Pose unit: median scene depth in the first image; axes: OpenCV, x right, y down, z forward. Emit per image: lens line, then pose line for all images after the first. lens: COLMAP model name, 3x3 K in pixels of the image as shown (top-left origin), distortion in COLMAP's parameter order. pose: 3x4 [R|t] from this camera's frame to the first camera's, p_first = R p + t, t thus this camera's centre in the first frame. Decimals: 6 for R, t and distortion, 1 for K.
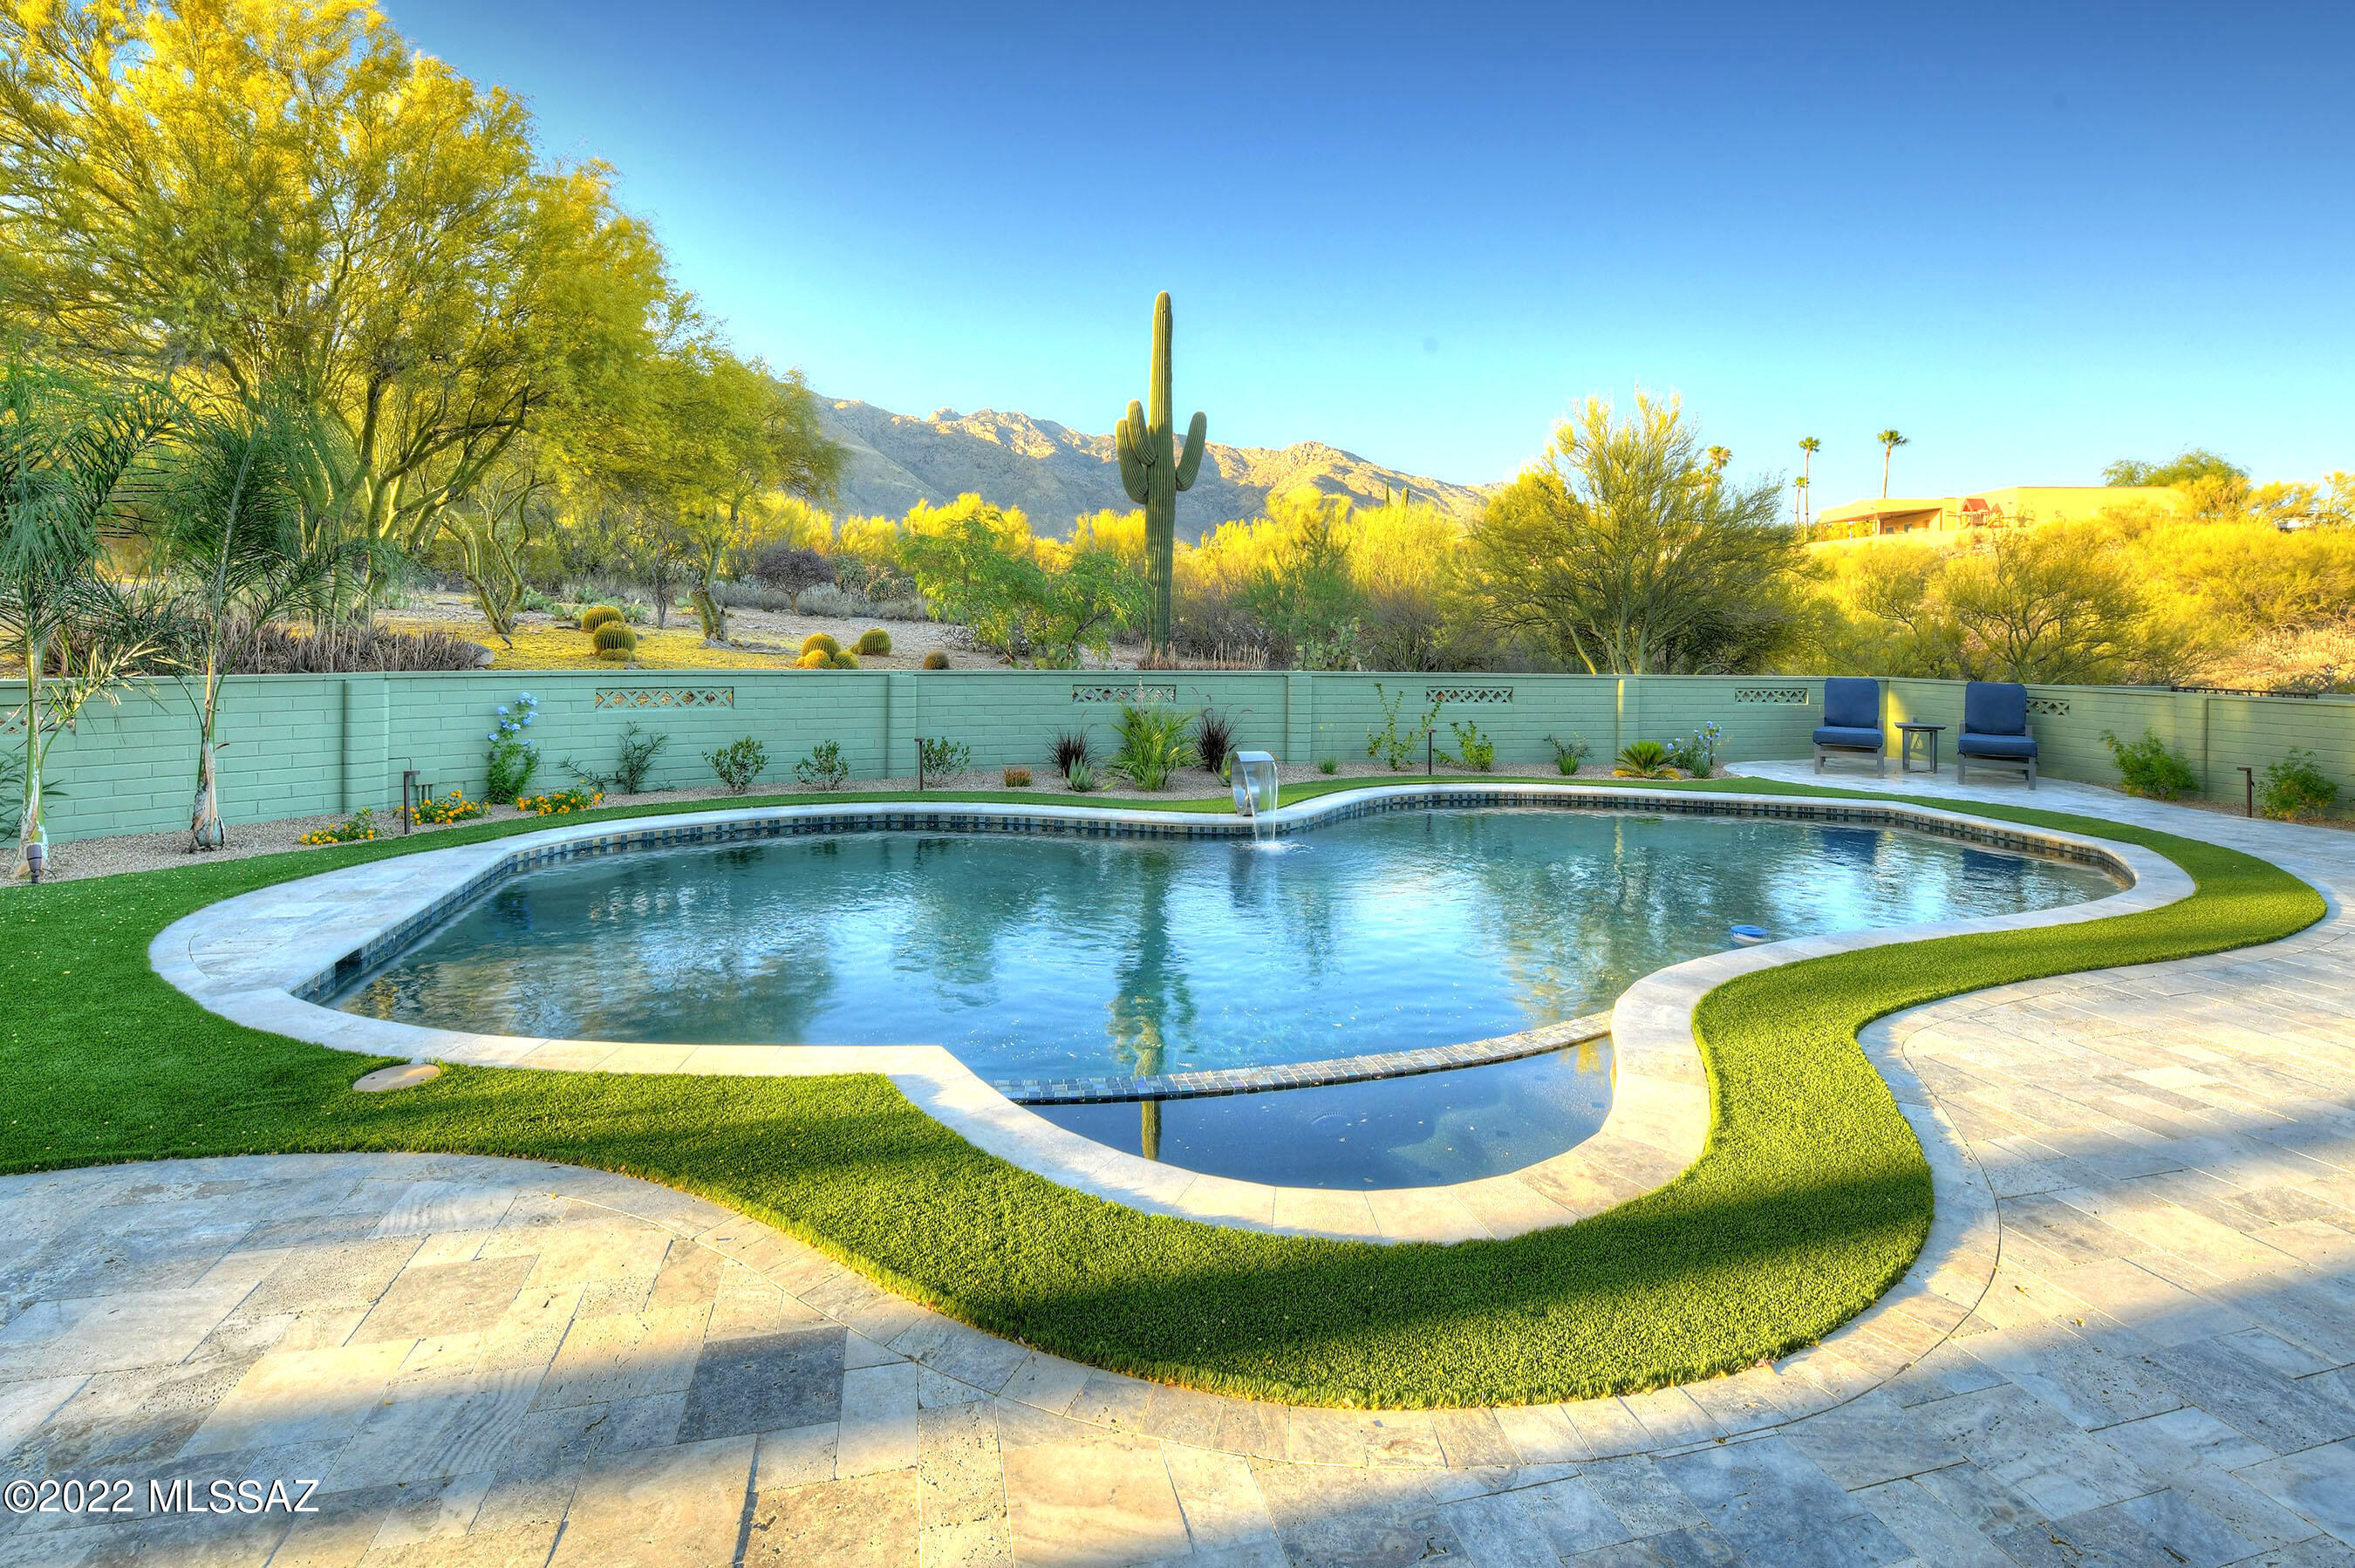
lens RADIAL K [[1074.1, 0, 1125.8], [0, 1074.1, 629.9], [0, 0, 1]] dist [-0.013870, 0.000684]
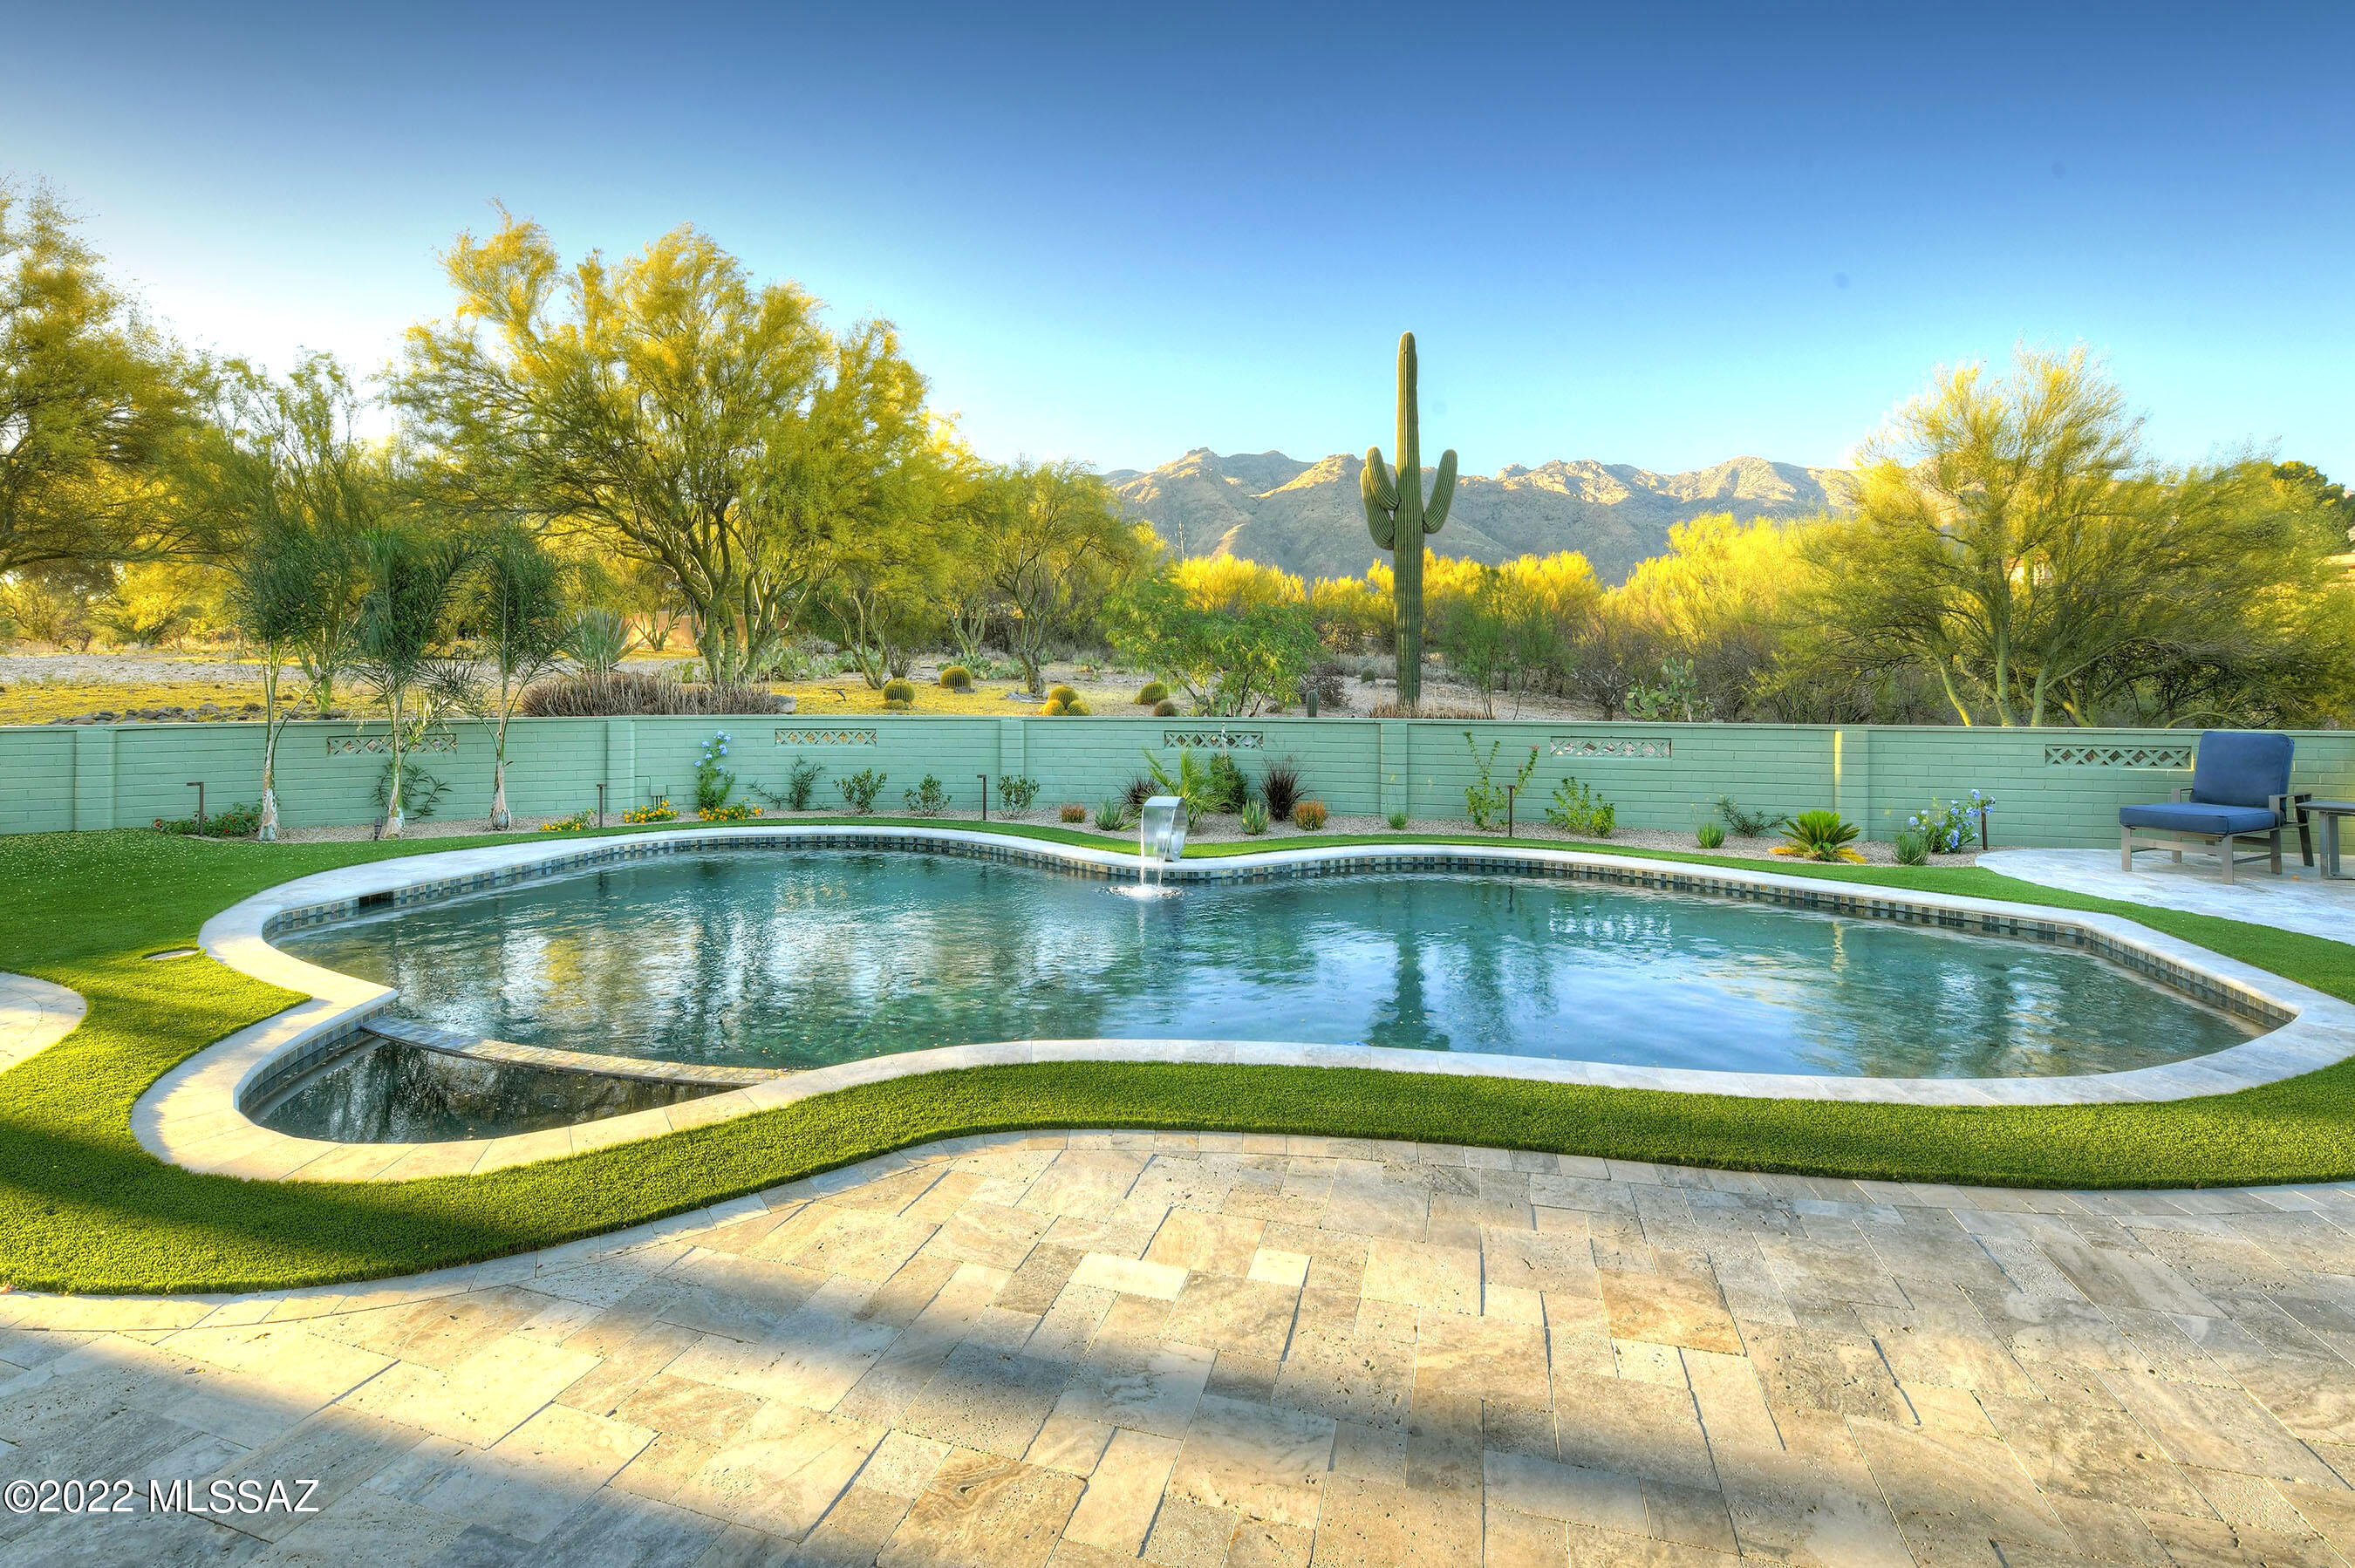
lens RADIAL K [[1013.9, 0, 1150.6], [0, 1013.9, 655.5], [0, 0, 1]] dist [-0.014876, -0.001930]
pose [[0.863446, -0.027949, -0.503666, 0.432697], [0.013682, 0.999394, -0.032002, 0.009071], [0.504256, 0.020741, 0.863305, 0.131346]]
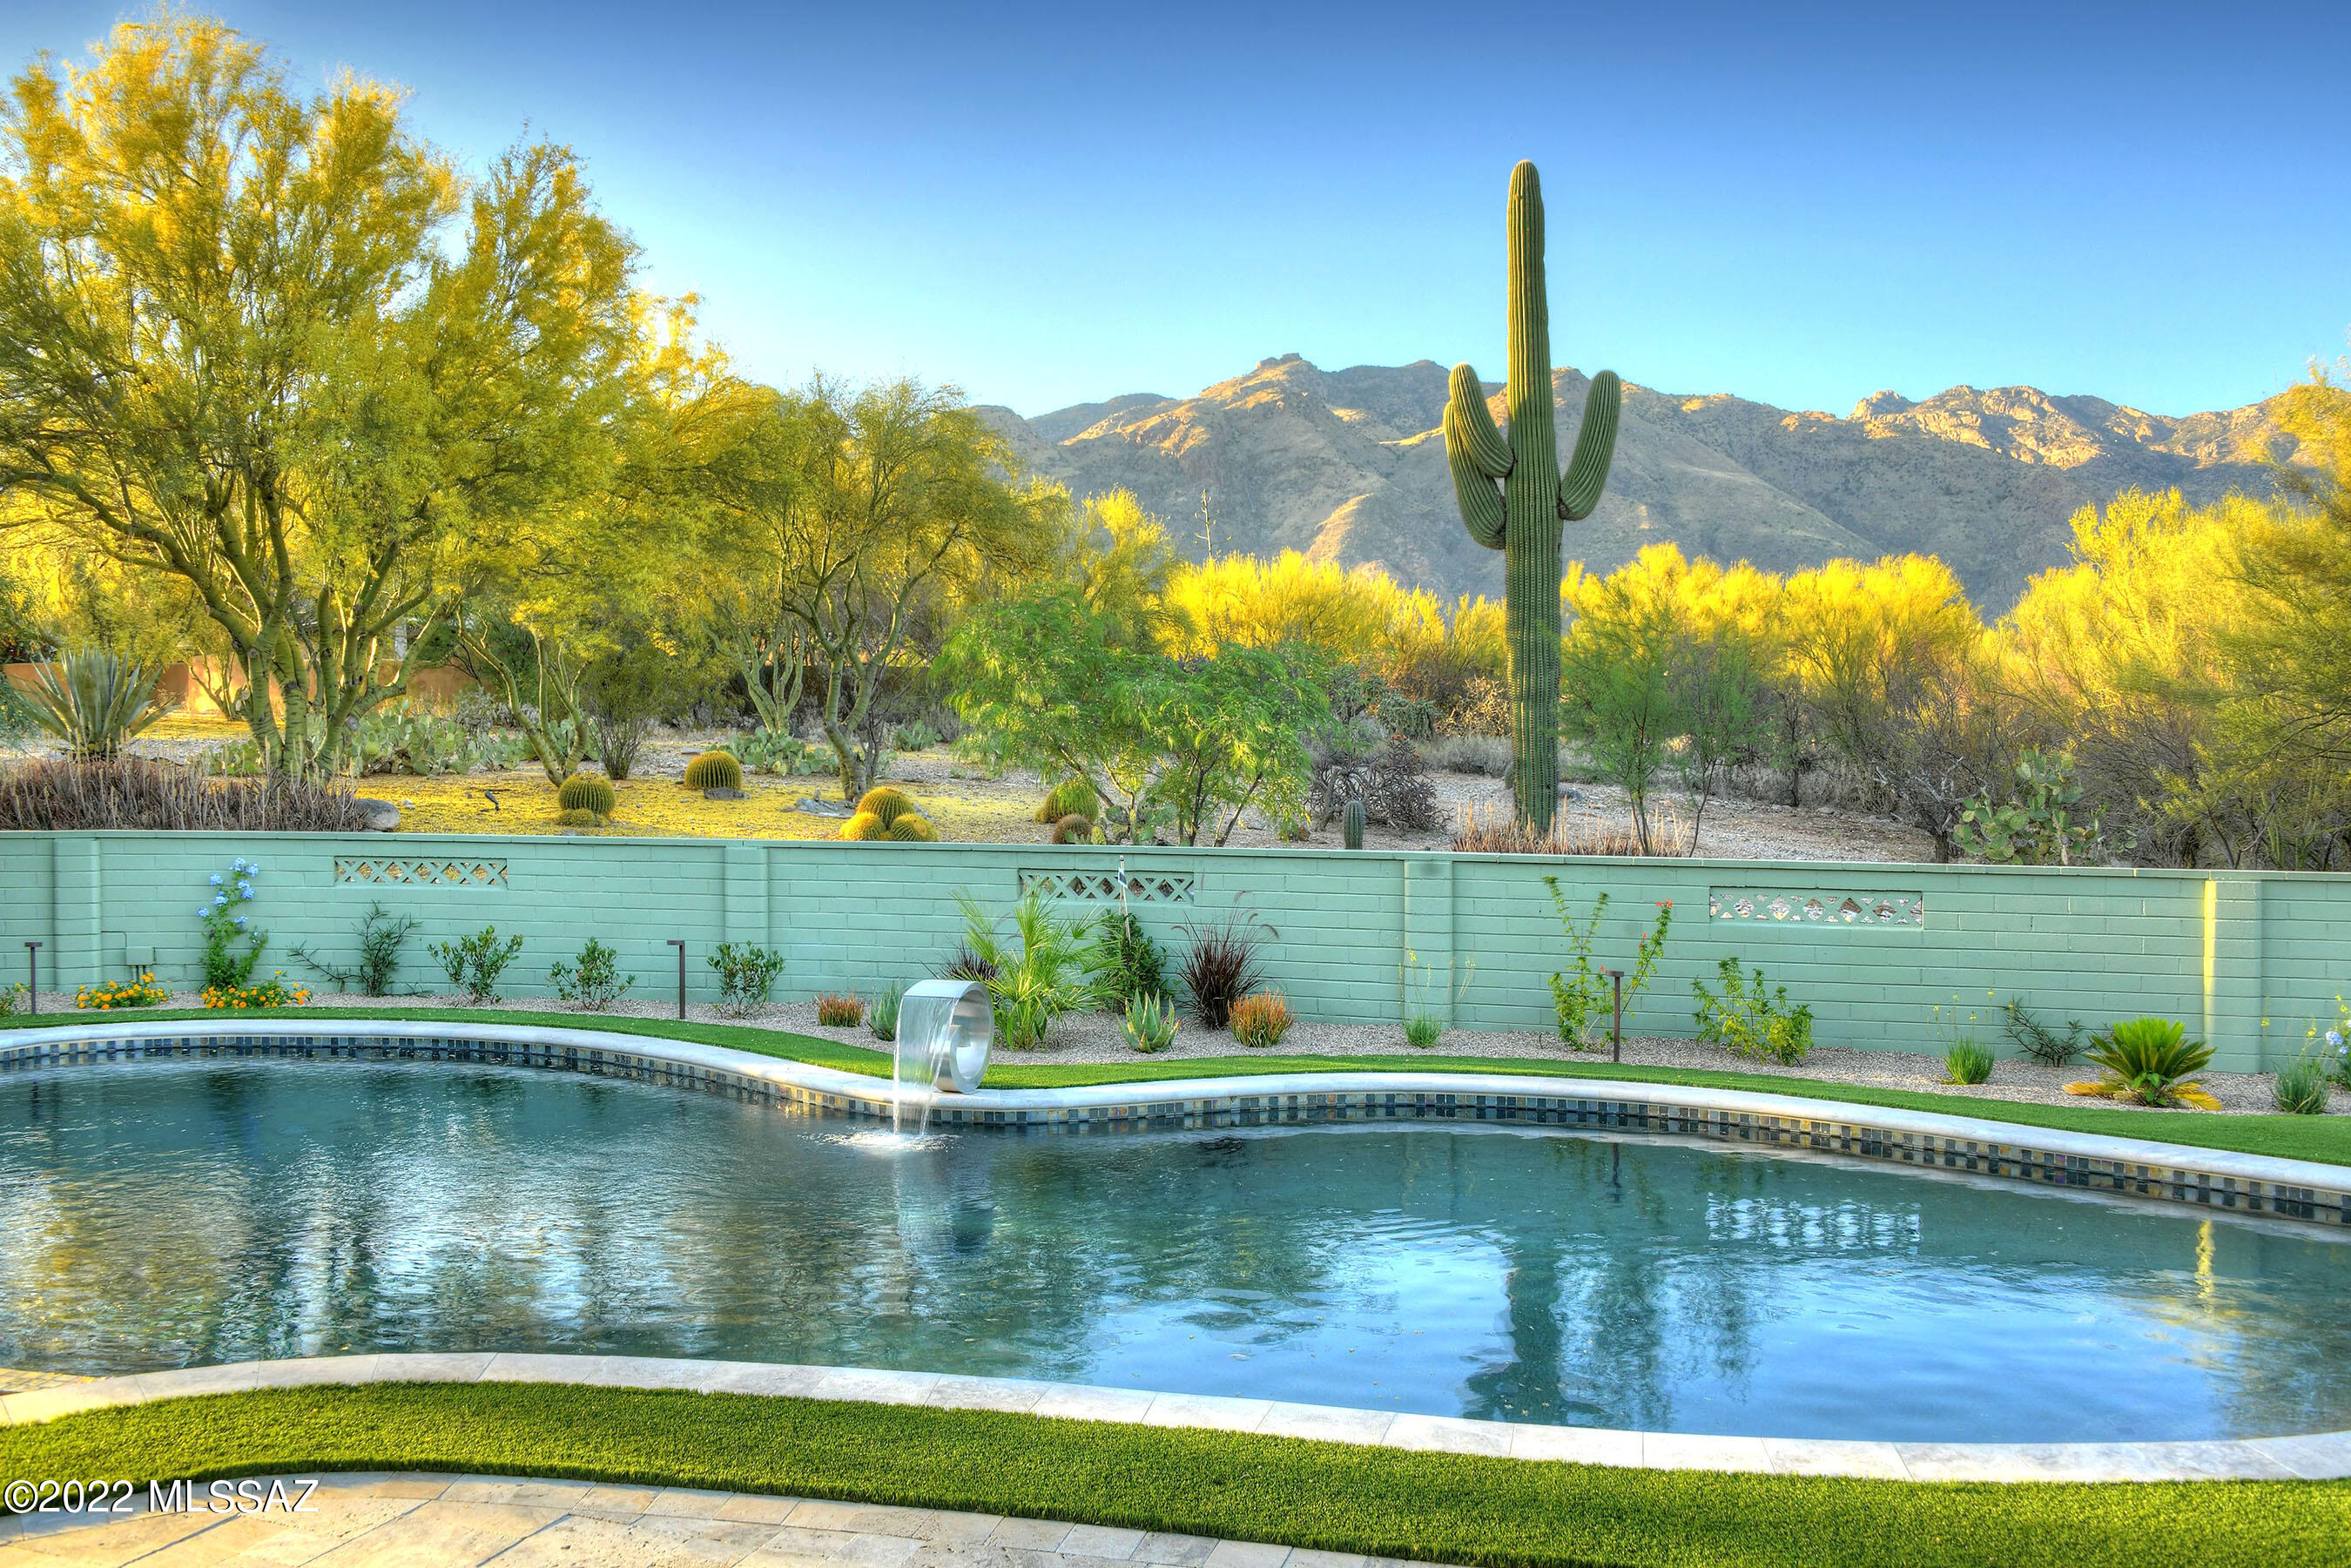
lens RADIAL K [[1877.5, 0, 1186.5], [0, 1877.5, 785.0], [0, 0, 1]] dist [-0.117266, 0.041865]
pose [[0.851753, -0.005545, -0.523913, 0.574322], [0.003036, 0.999979, -0.005647, 0.010882], [0.523934, 0.003220, 0.851753, 0.161394]]
